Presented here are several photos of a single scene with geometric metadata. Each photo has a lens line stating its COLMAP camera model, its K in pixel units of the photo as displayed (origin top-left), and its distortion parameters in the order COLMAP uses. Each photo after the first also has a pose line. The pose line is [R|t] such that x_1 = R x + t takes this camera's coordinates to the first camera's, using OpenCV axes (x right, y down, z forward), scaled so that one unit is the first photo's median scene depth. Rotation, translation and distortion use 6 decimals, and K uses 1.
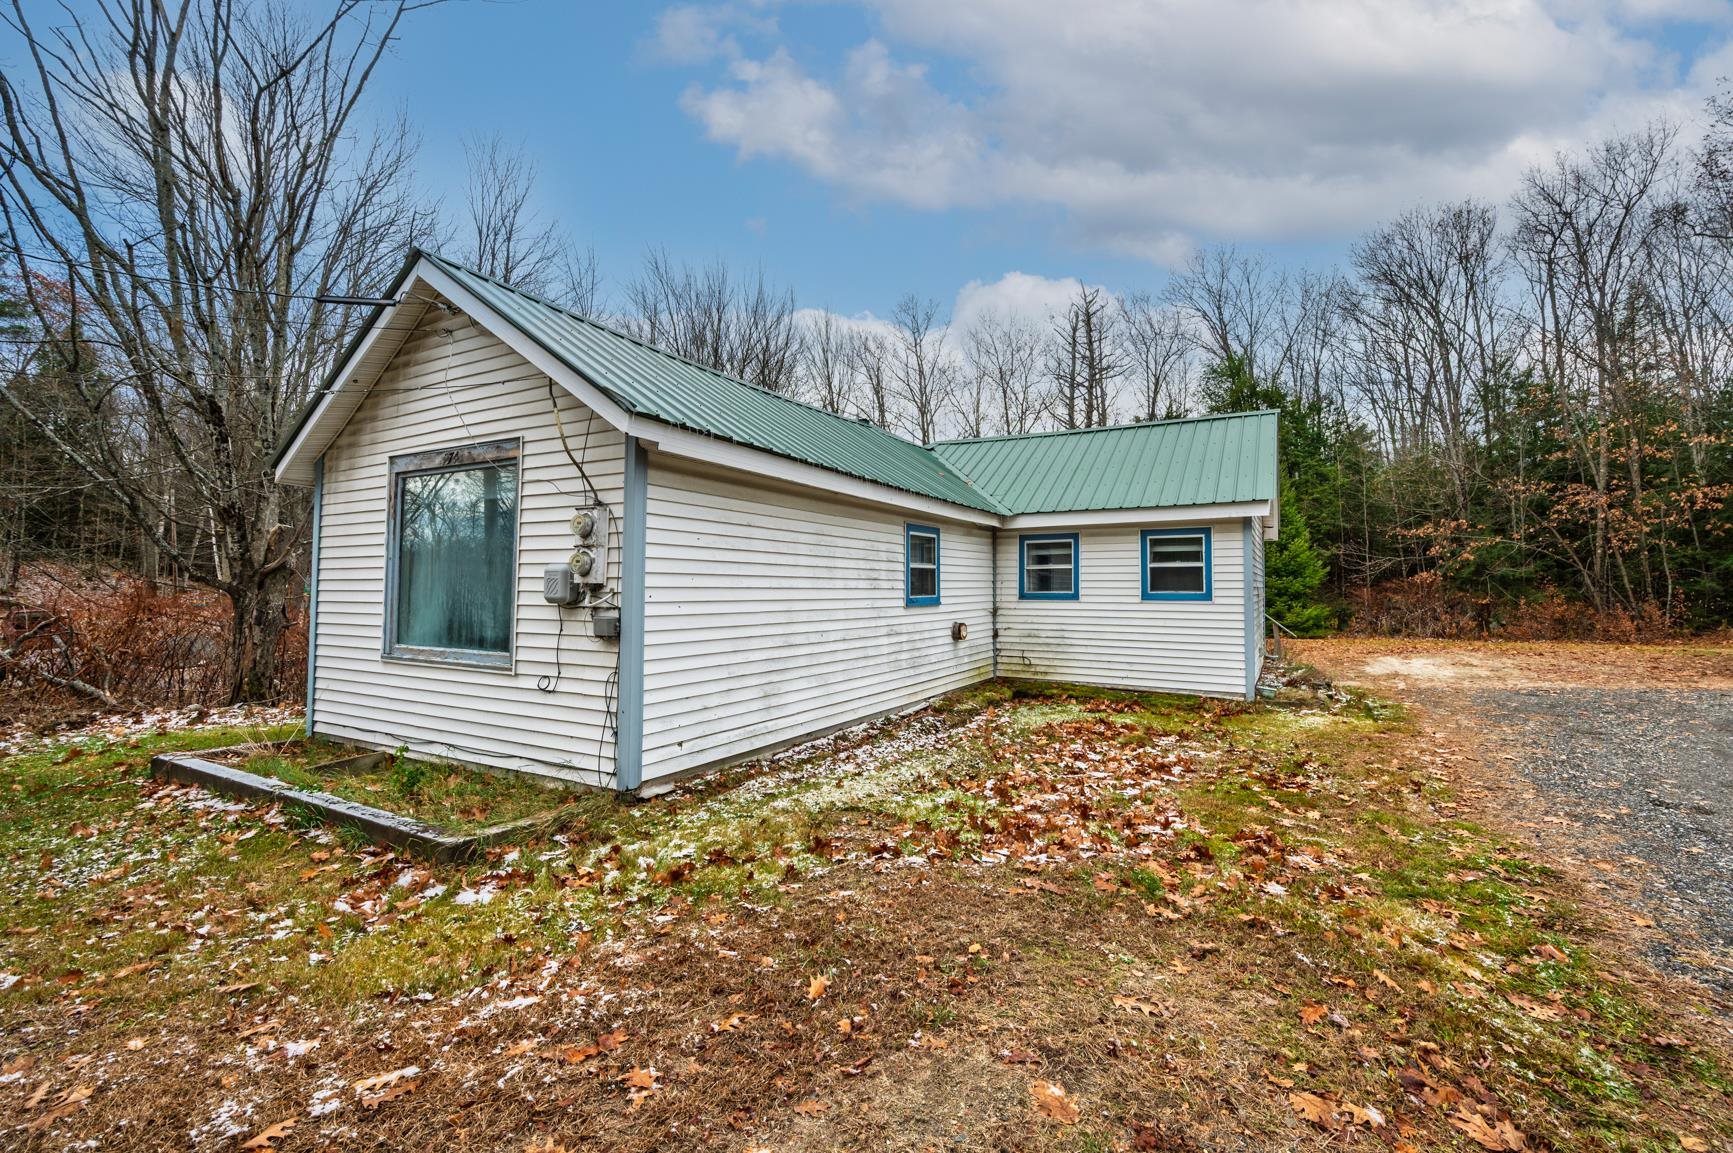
lens RADIAL K [[711.6, 0, 891.8], [0, 711.6, 551.7], [0, 0, 1]] dist [0.001130, 0.000108]
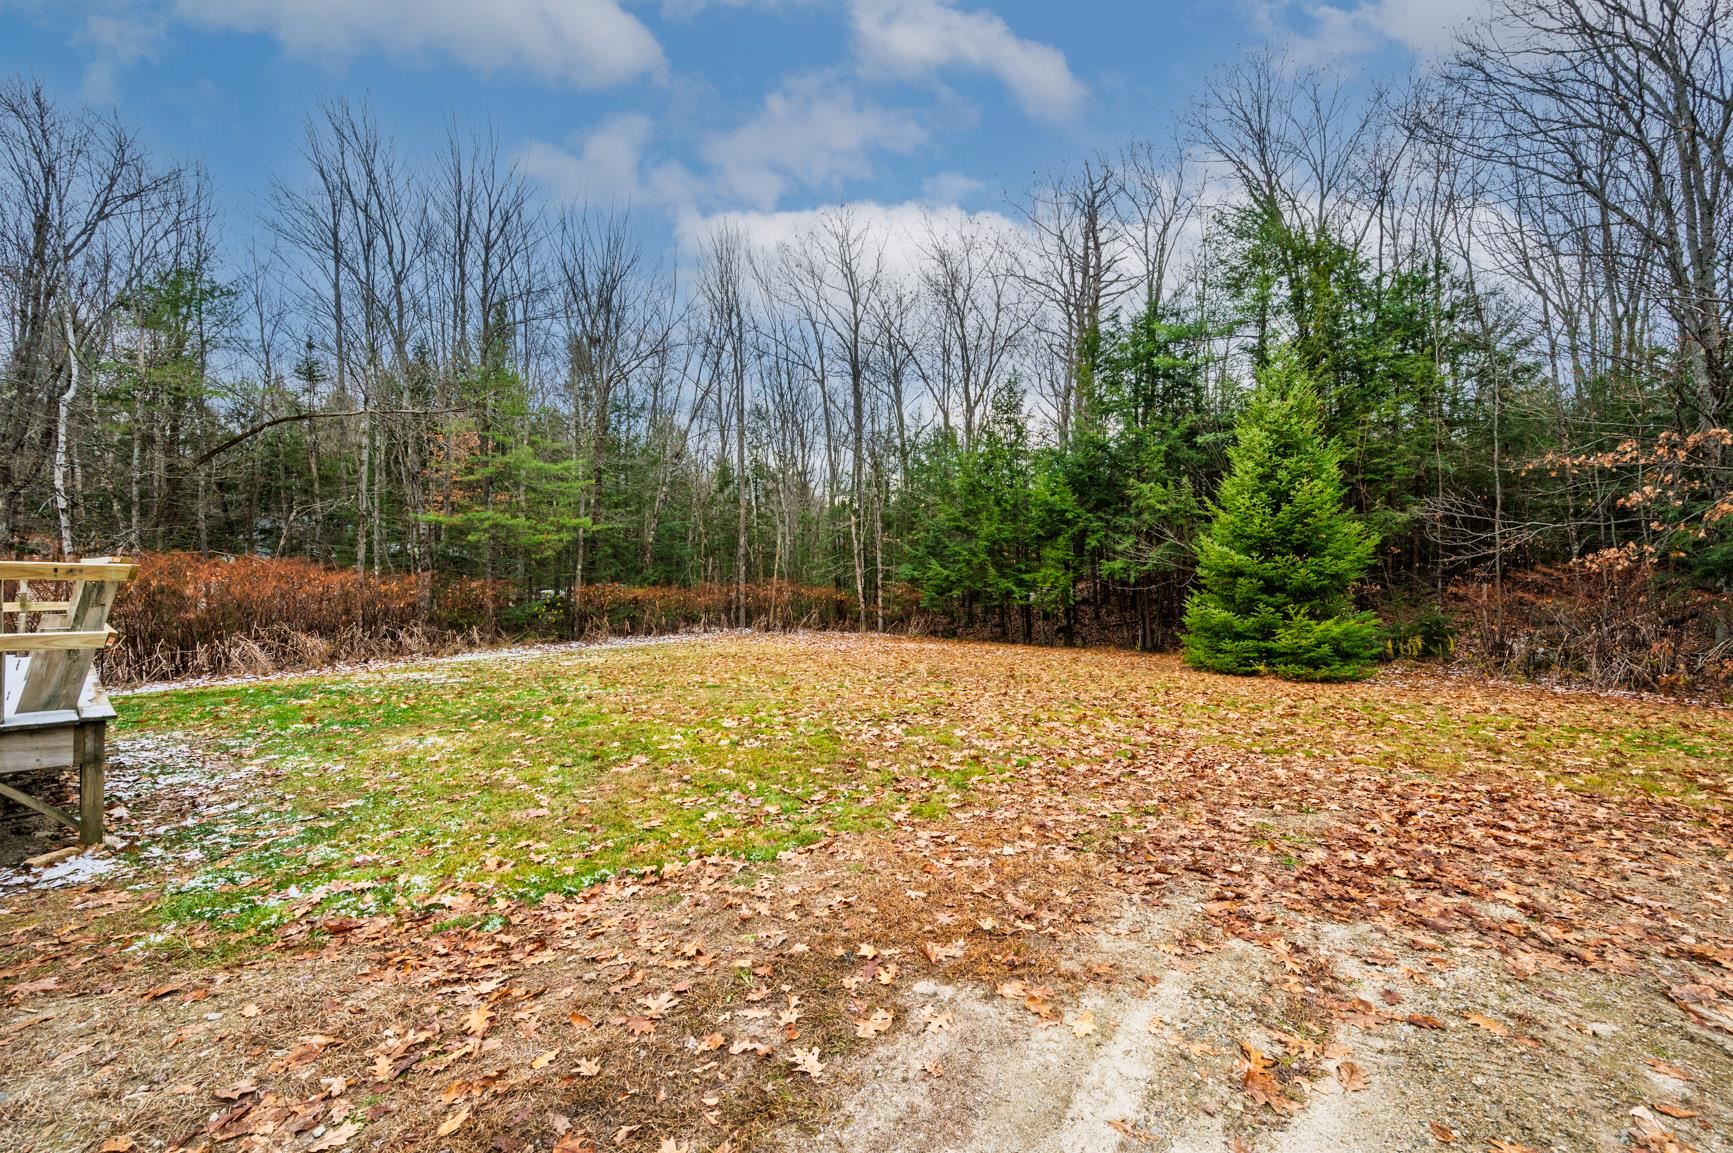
lens RADIAL K [[691.2, 0, 882.8], [0, 691.2, 576.7], [0, 0, 1]] dist [0.003253, 0.000175]
pose [[0.982613, 0.013005, -0.185210, 0.365987], [-0.006700, 0.999378, 0.034627, 0.035042], [0.185545, -0.032784, 0.982089, 0.468236]]
